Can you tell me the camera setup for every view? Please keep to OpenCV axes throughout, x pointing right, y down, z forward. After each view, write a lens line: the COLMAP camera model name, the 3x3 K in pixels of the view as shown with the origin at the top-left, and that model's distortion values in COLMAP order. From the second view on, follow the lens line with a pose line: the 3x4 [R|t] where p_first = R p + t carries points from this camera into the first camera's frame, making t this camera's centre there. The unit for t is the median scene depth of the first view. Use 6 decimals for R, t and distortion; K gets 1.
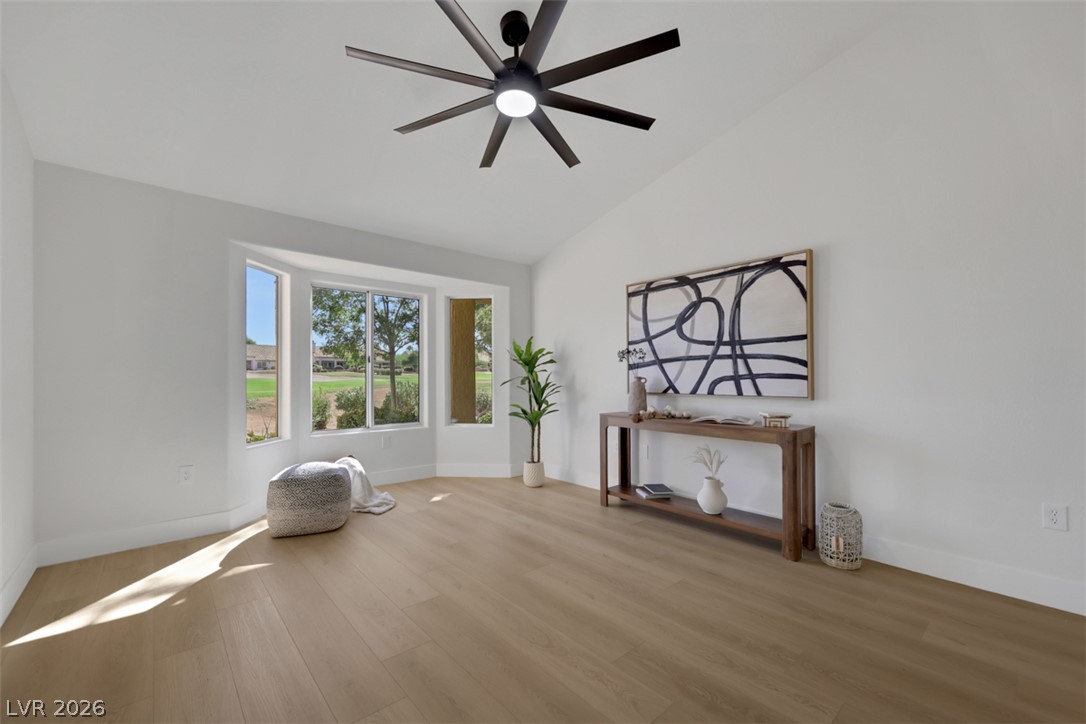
lens RADIAL K [[445.8, 0, 542.7], [0, 445.8, 373.1], [0, 0, 1]] dist [0.000140, 0.000021]
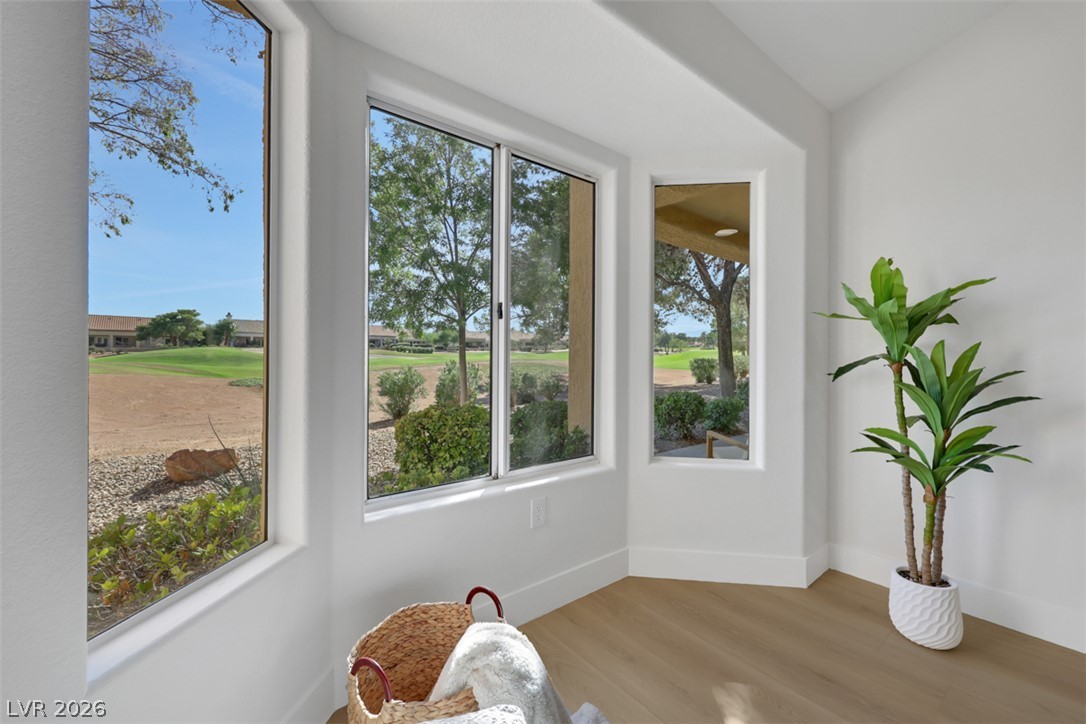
lens RADIAL K [[437.8, 0, 545.1], [0, 437.8, 355.3], [0, 0, 1]] dist [-0.000600, -0.000101]
pose [[0.998802, 0.007761, -0.048309, -0.430066], [-0.007444, 0.999950, 0.006742, 0.008687], [0.048359, -0.006374, 0.998810, 0.786050]]
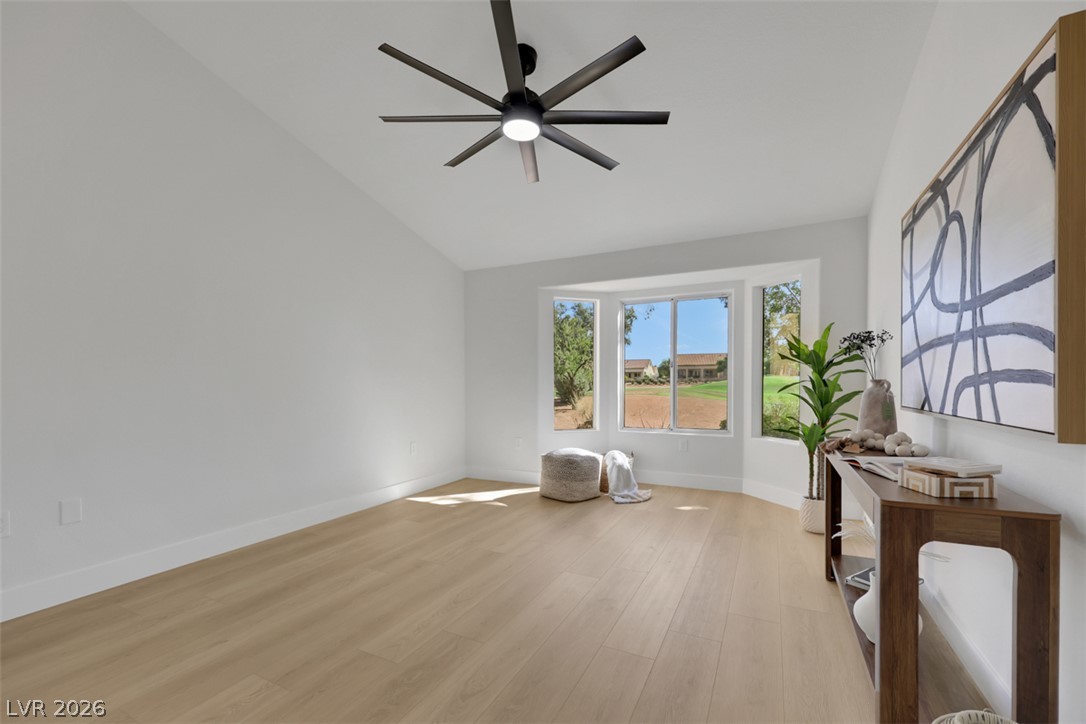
lens RADIAL K [[465.0, 0, 533.4], [0, 465.0, 391.2], [0, 0, 1]] dist [-0.000127, 0.000073]
pose [[0.365571, 0.016857, -0.930631, 0.660549], [0.009013, 0.999725, 0.021649, 0.006648], [0.930740, -0.016302, 0.365319, 0.389812]]
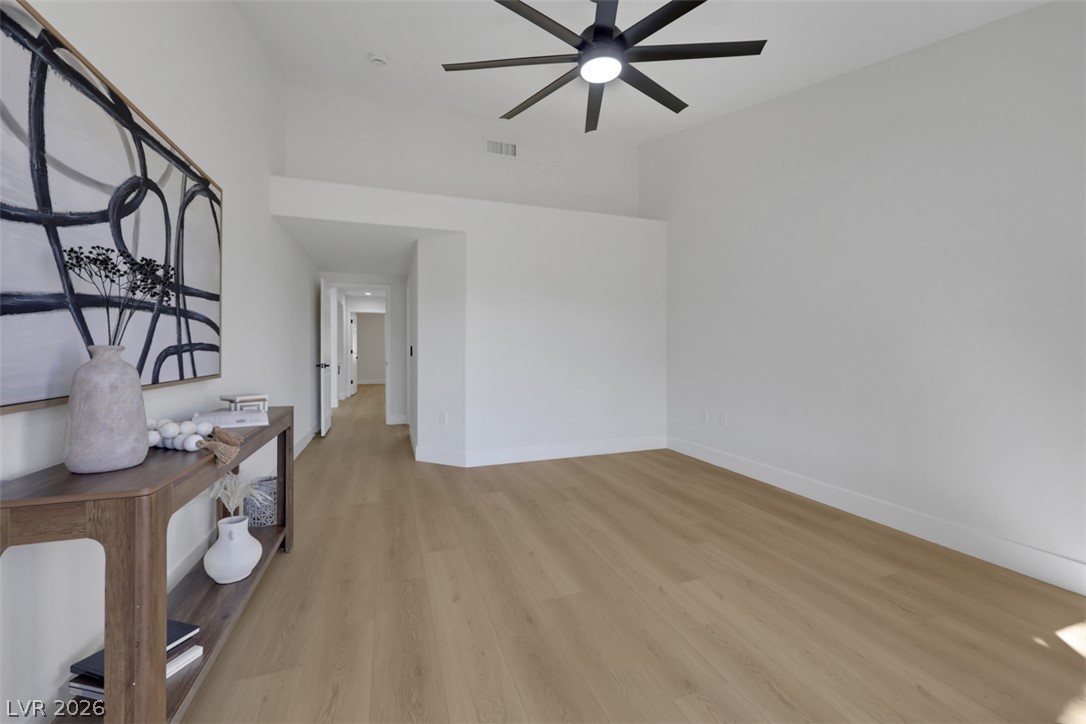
lens RADIAL K [[437.8, 0, 545.1], [0, 437.8, 355.3], [0, 0, 1]] dist [-0.000600, -0.000101]
pose [[-0.929391, -0.003528, 0.369081, -0.197158], [-0.002337, 0.999991, 0.003675, 0.013835], [-0.369090, 0.002553, -0.929390, 1.263121]]
